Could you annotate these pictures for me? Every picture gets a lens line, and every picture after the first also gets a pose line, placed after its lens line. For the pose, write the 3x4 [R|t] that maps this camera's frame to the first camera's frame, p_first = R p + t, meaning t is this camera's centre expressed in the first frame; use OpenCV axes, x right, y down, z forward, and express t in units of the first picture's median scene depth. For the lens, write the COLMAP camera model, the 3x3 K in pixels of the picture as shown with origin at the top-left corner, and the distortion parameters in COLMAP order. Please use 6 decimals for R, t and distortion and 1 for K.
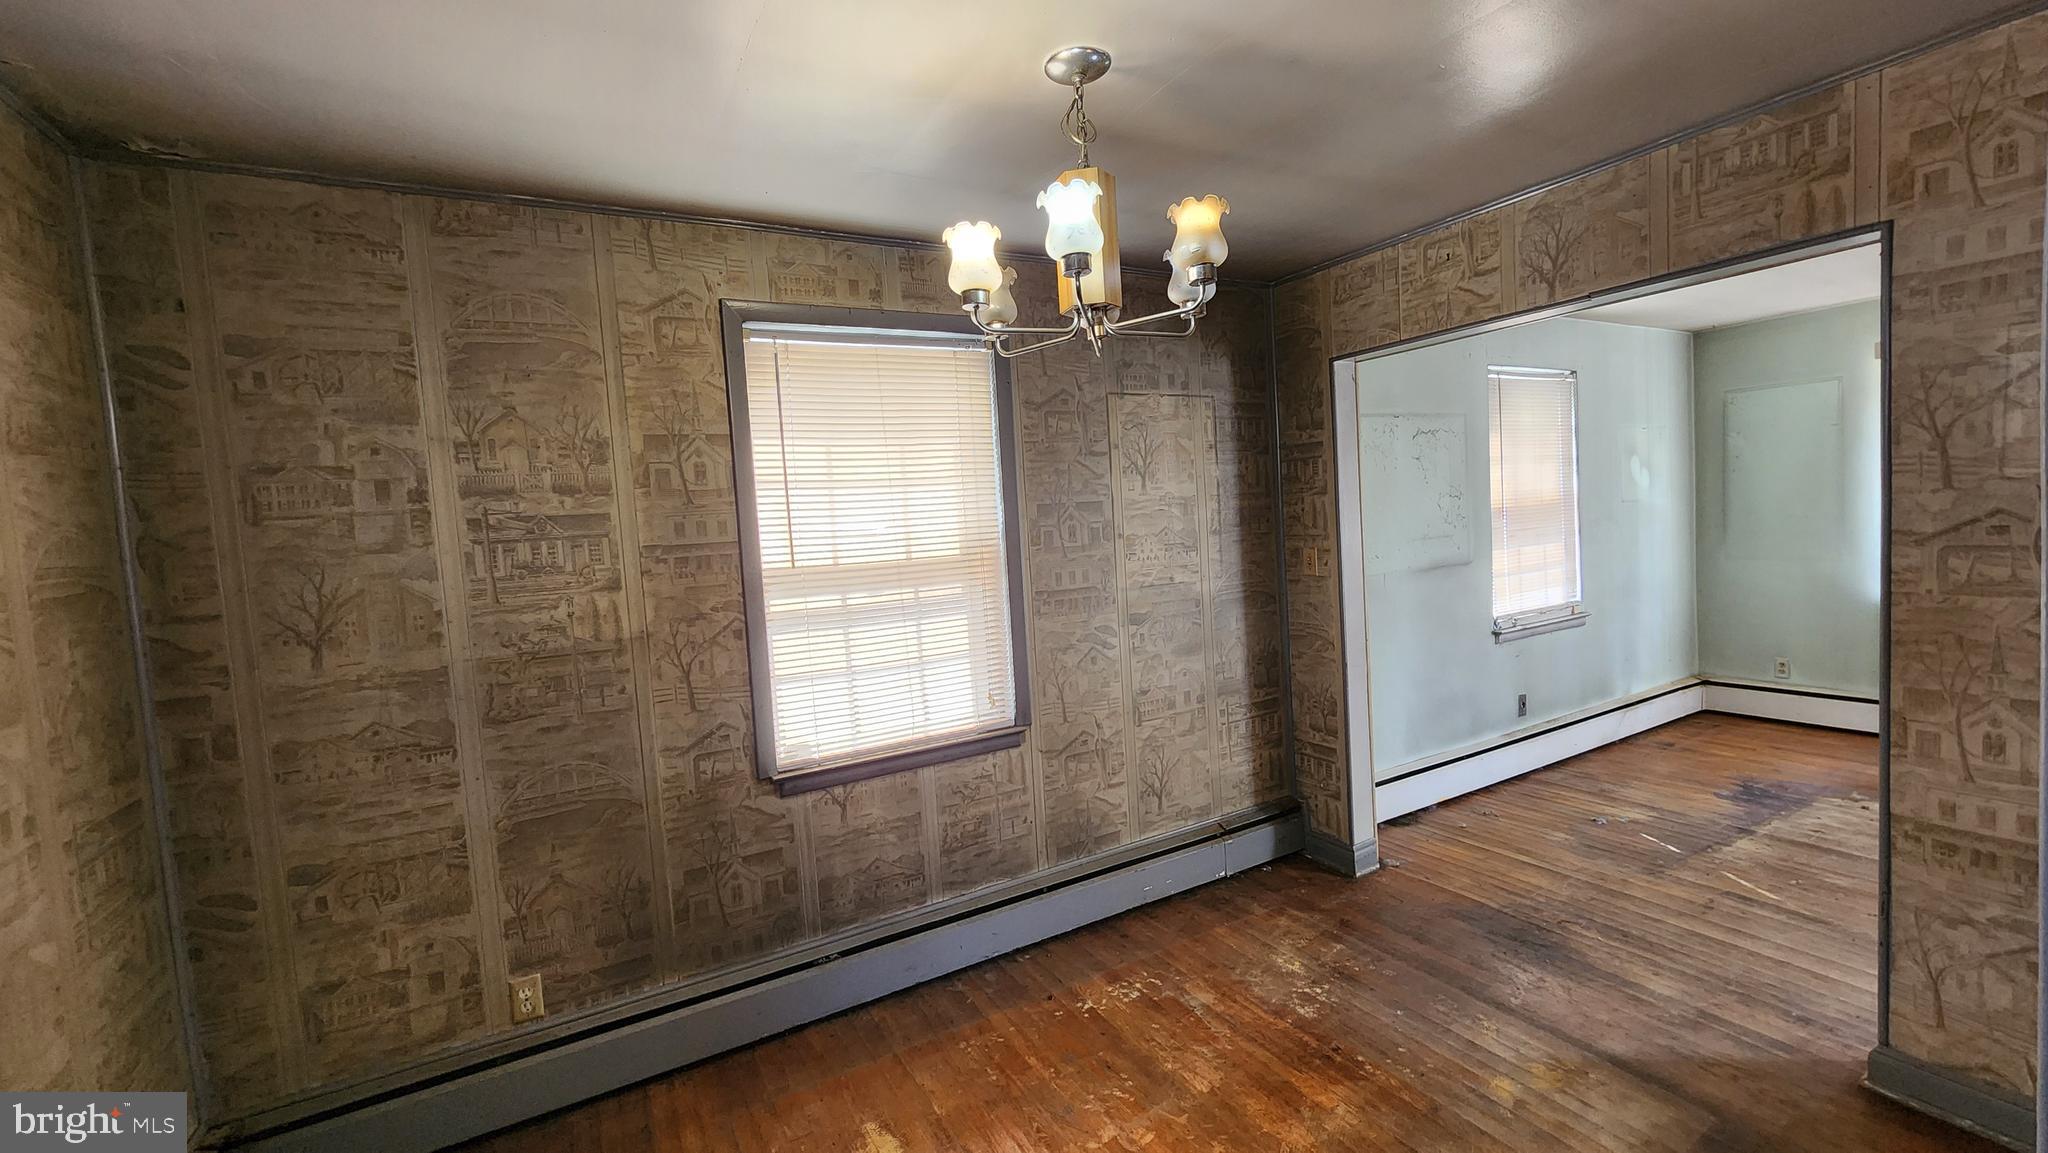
lens RADIAL K [[845.8, 0, 1031.0], [0, 845.8, 570.6], [0, 0, 1]] dist [-0.000672, 0.000573]
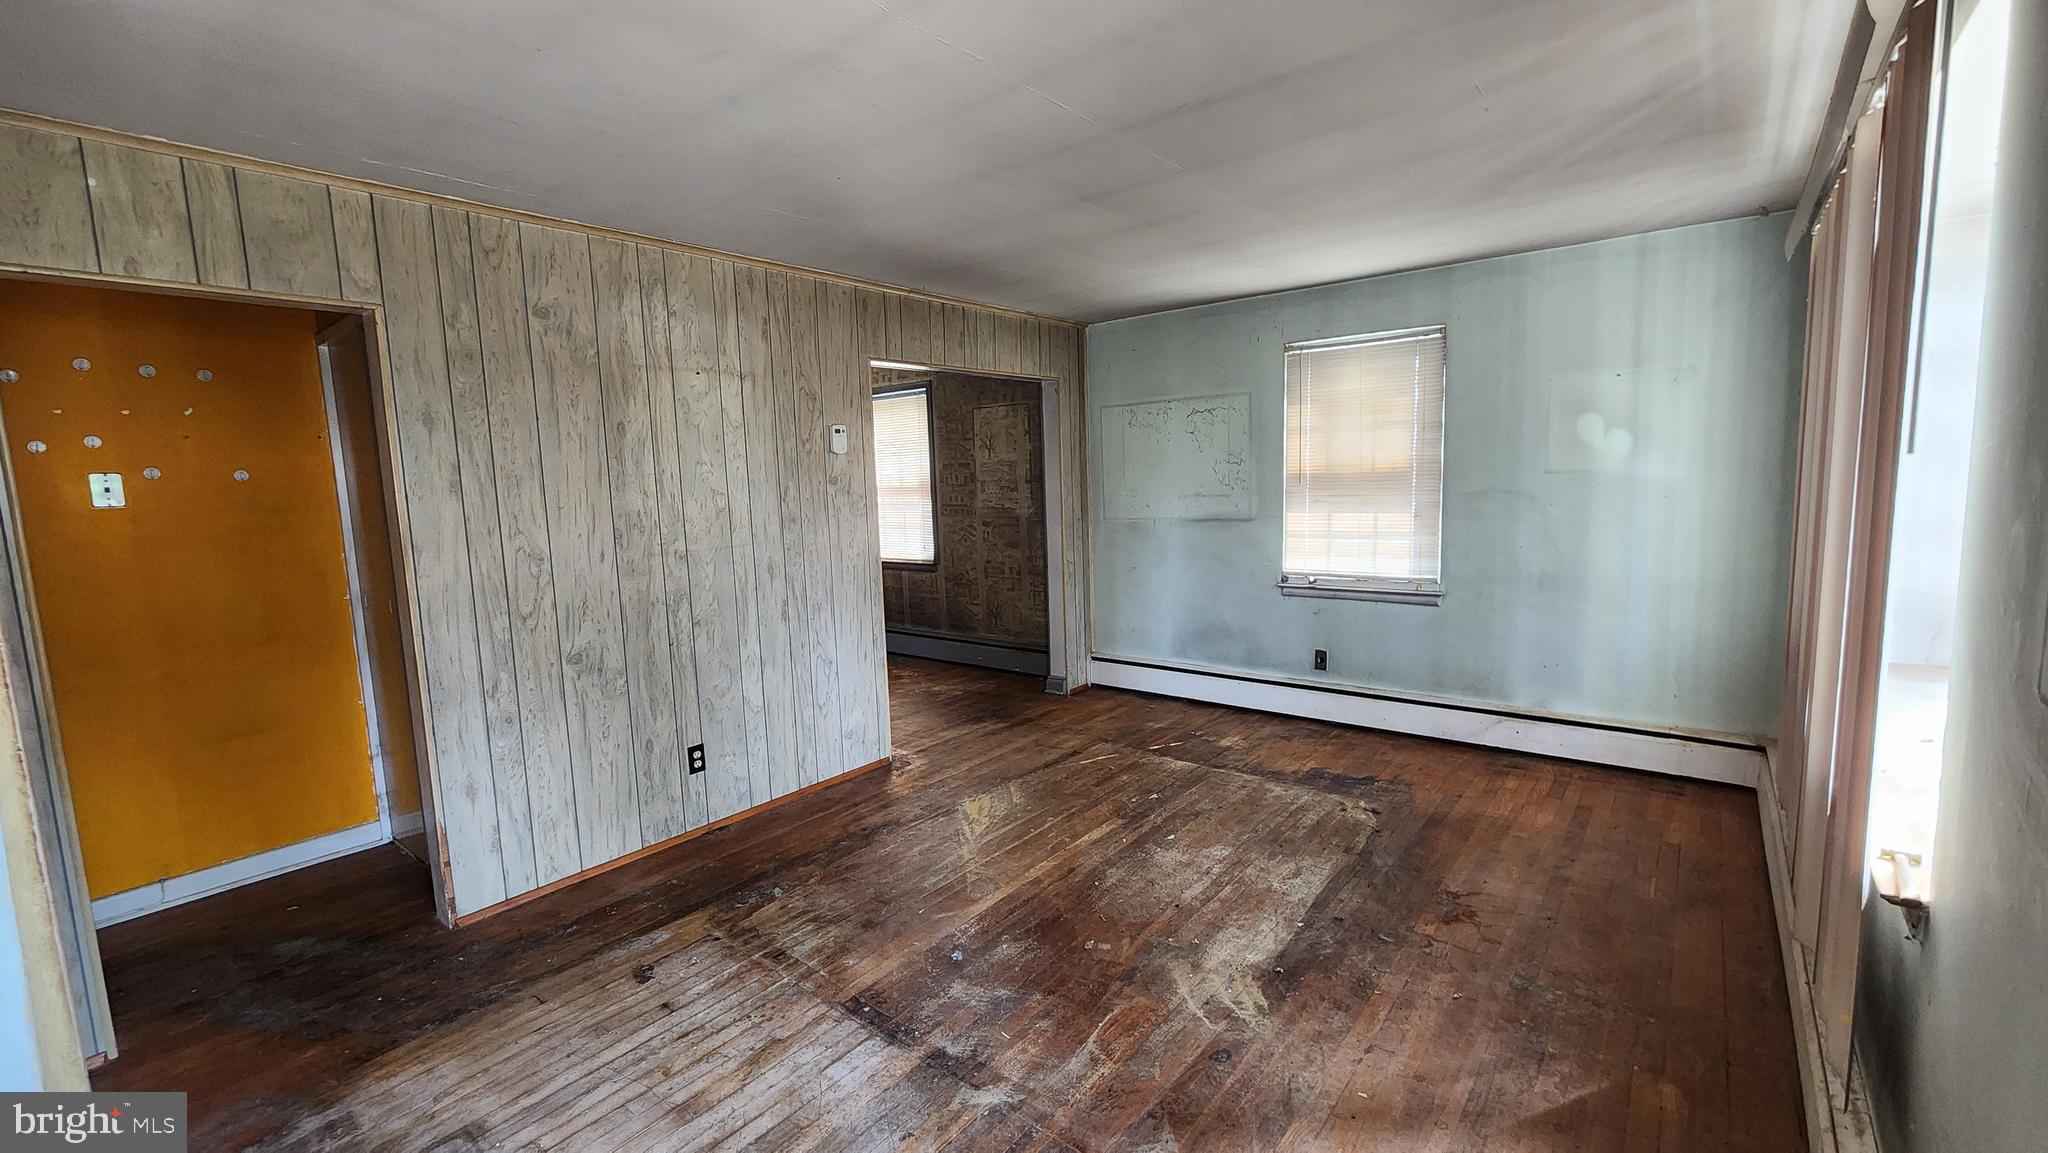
lens RADIAL K [[845.8, 0, 1029.5], [0, 845.8, 573.3], [0, 0, 1]] dist [-0.000672, 0.000573]
pose [[0.367281, 0.157982, -0.916595, 1.923469], [-0.049803, 0.987396, 0.150229, -0.125002], [0.928776, -0.009527, 0.370520, 0.360533]]
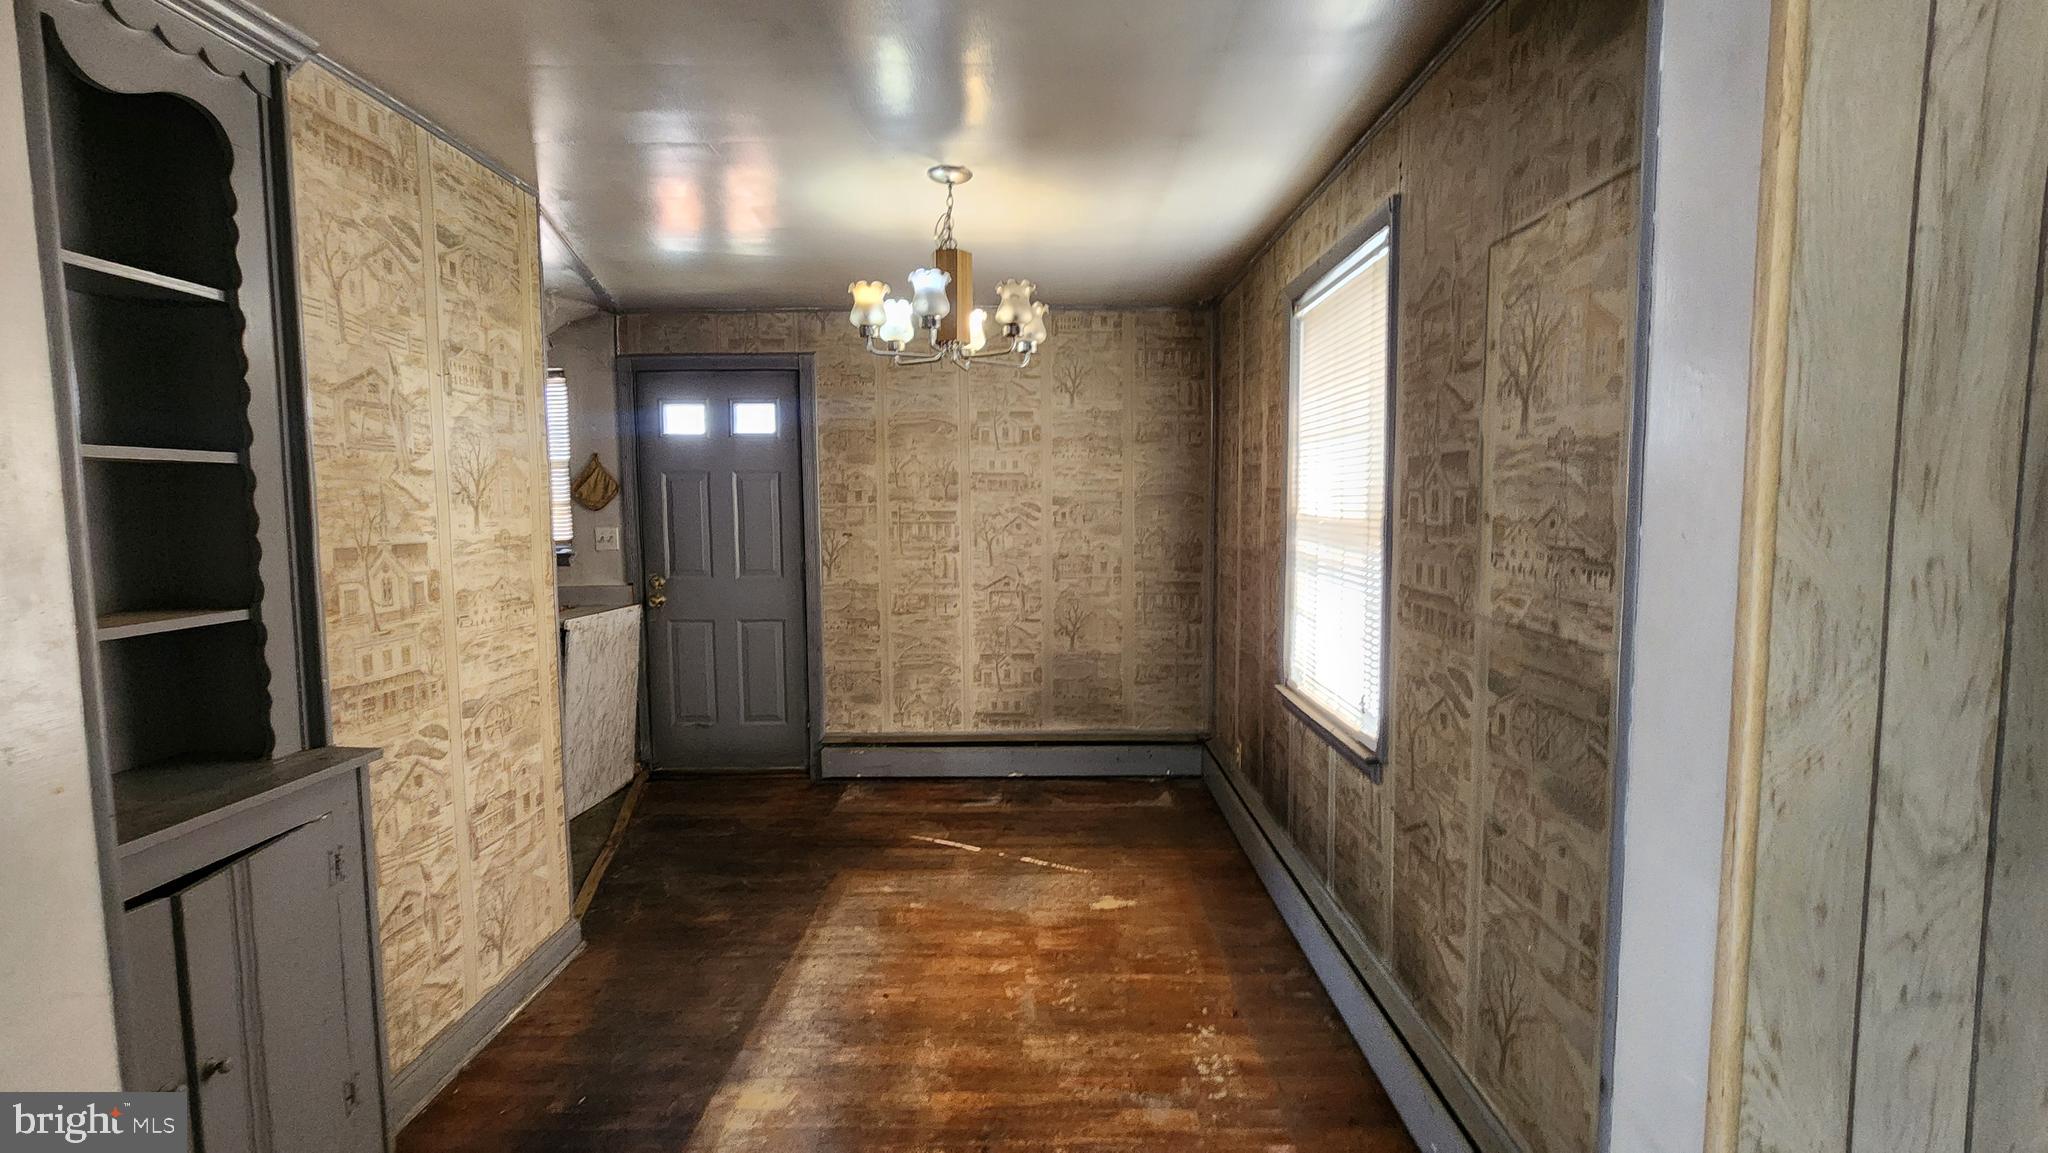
lens RADIAL K [[845.8, 0, 1027.8], [0, 845.8, 567.9], [0, 0, 1]] dist [-0.000672, 0.000573]
pose [[-0.504565, 0.135649, -0.852651, 0.678249], [-0.017127, 0.985813, 0.166969, -0.089300], [0.863204, 0.098850, -0.495084, 0.978125]]
